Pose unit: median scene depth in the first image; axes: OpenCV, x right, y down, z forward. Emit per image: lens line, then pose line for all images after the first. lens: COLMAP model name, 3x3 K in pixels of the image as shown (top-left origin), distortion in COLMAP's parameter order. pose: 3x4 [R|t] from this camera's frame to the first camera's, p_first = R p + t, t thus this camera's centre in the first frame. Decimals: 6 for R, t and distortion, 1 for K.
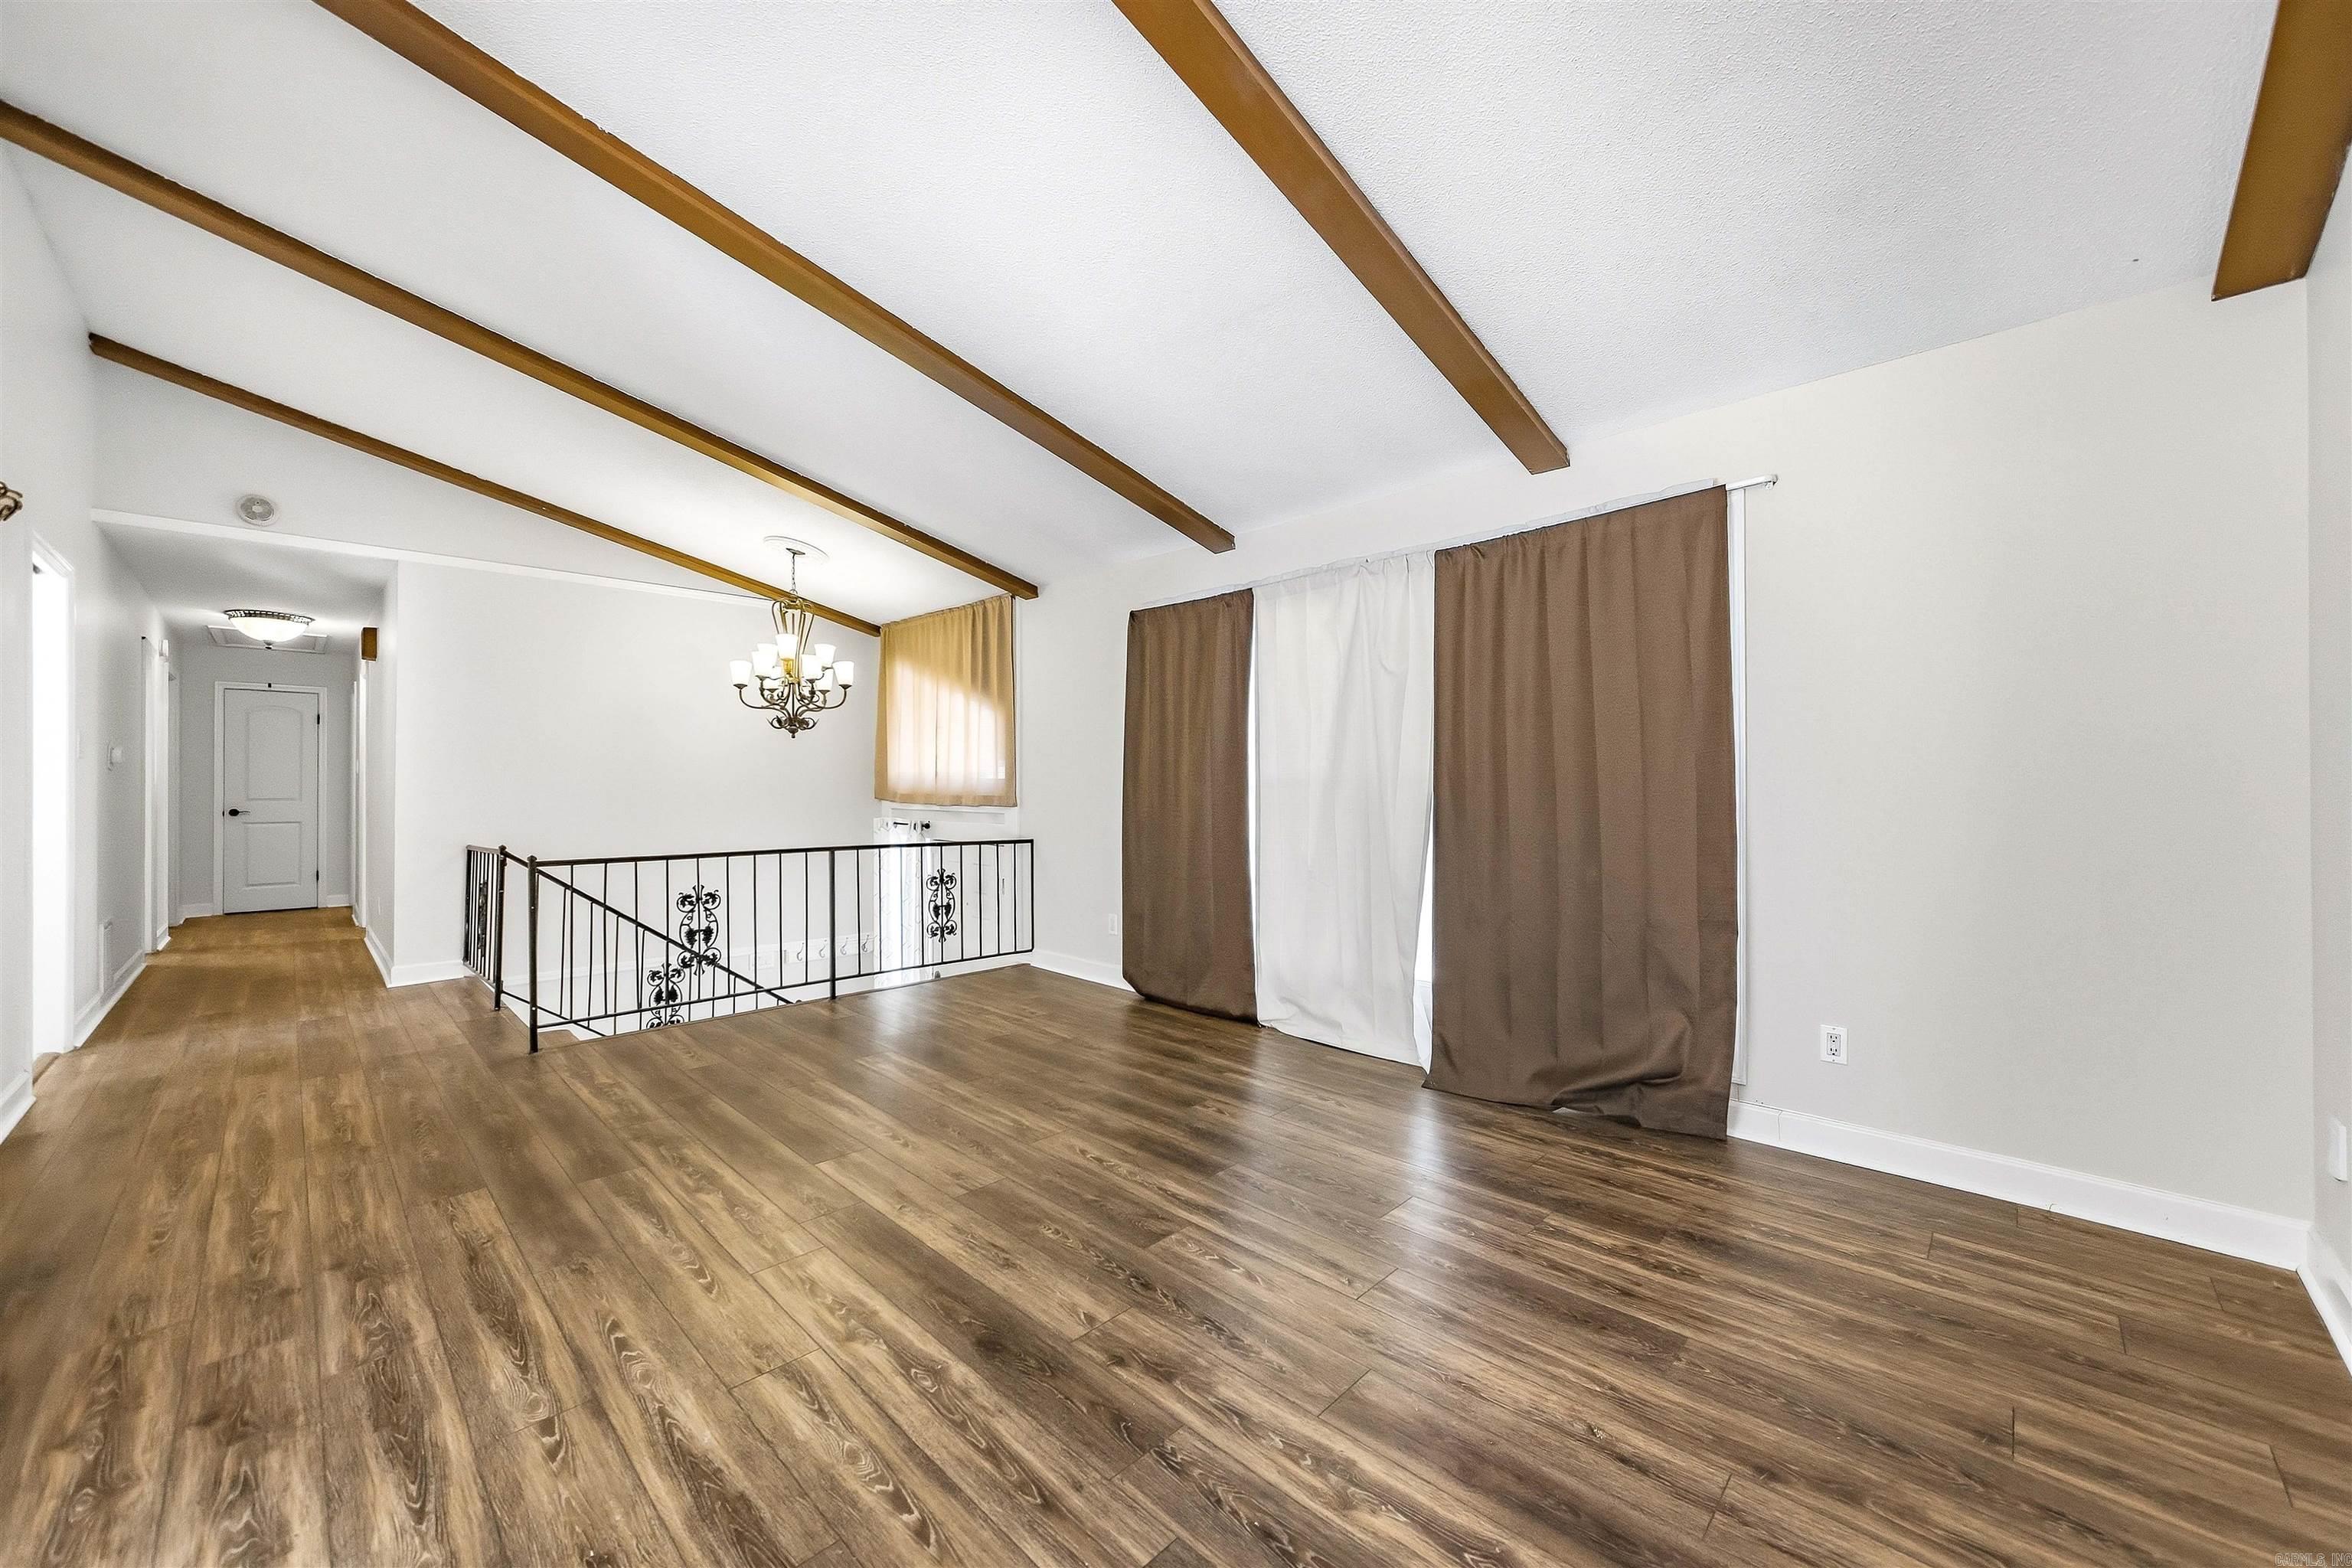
lens RADIAL K [[863.1, 0, 1176.0], [0, 863.1, 784.0], [0, 0, 1]] dist [0.000097, 0.006303]
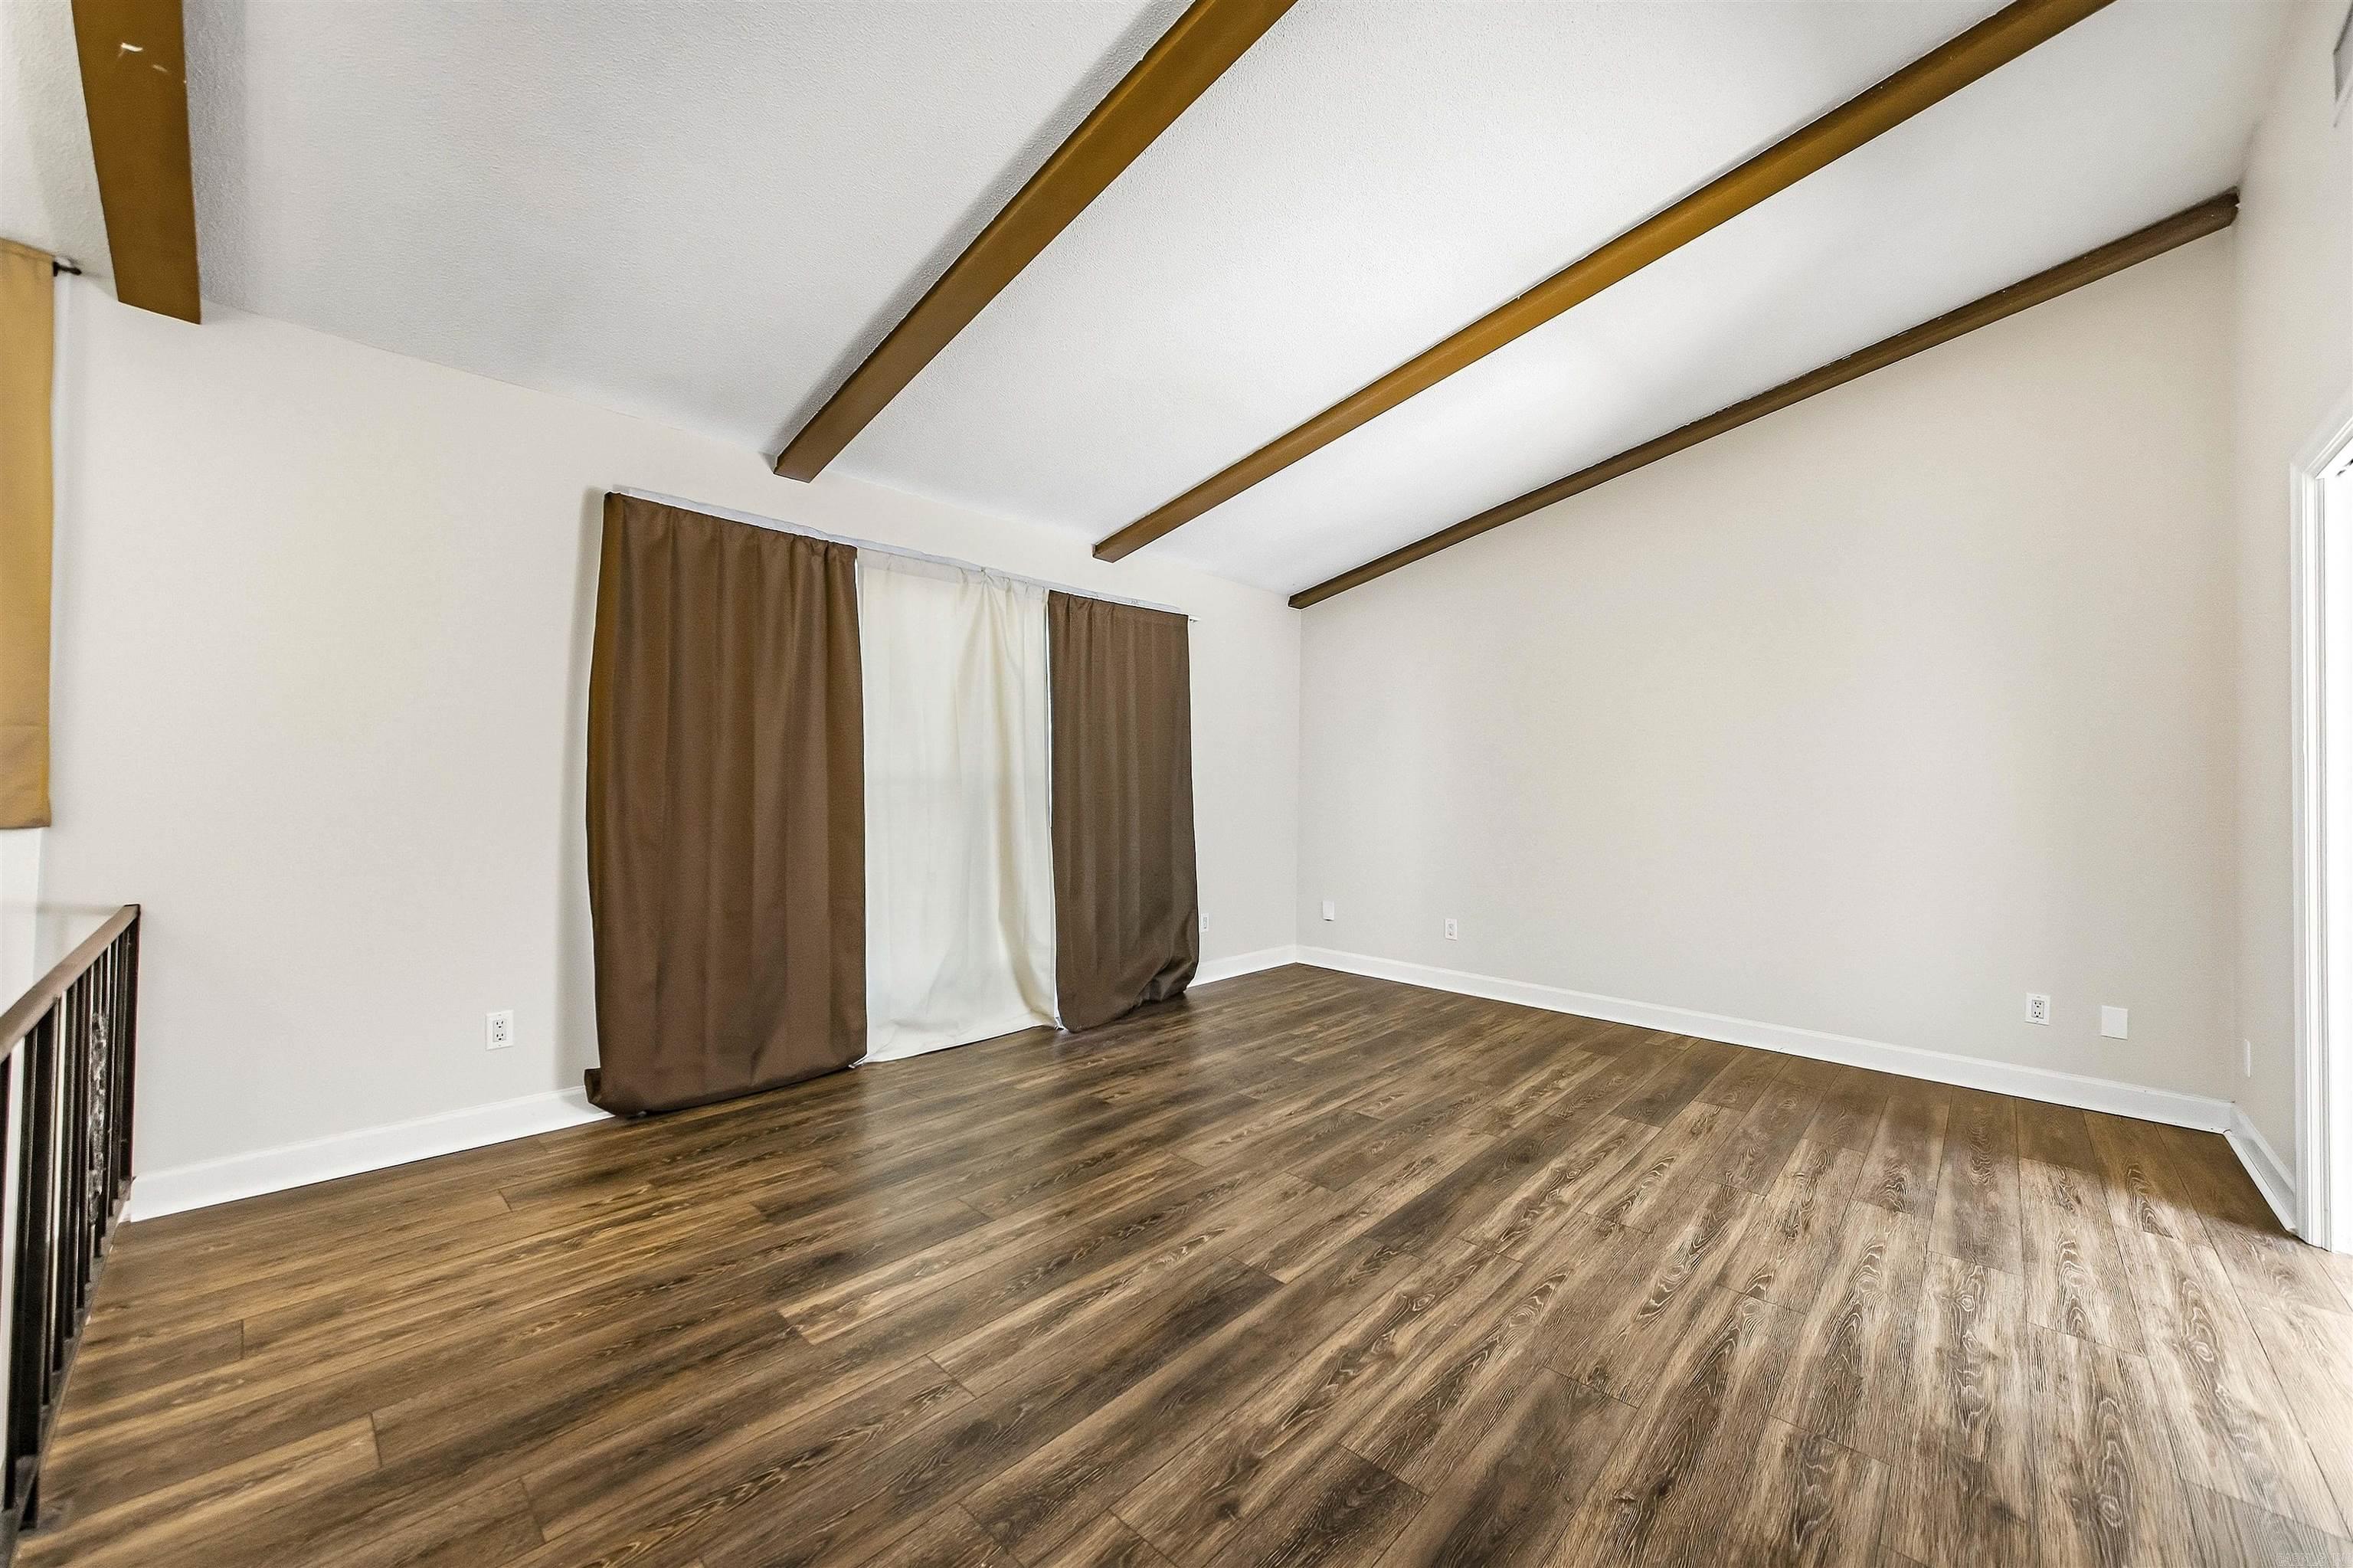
lens RADIAL K [[836.9, 0, 1176.5], [0, 836.9, 784.0], [0, 0, 1]] dist [0.014304, 0.000223]
pose [[0.010643, 0.005626, 0.999928, -1.731281], [-0.024642, 0.999682, -0.005362, -0.006427], [-0.999640, -0.024584, 0.010779, 1.612302]]
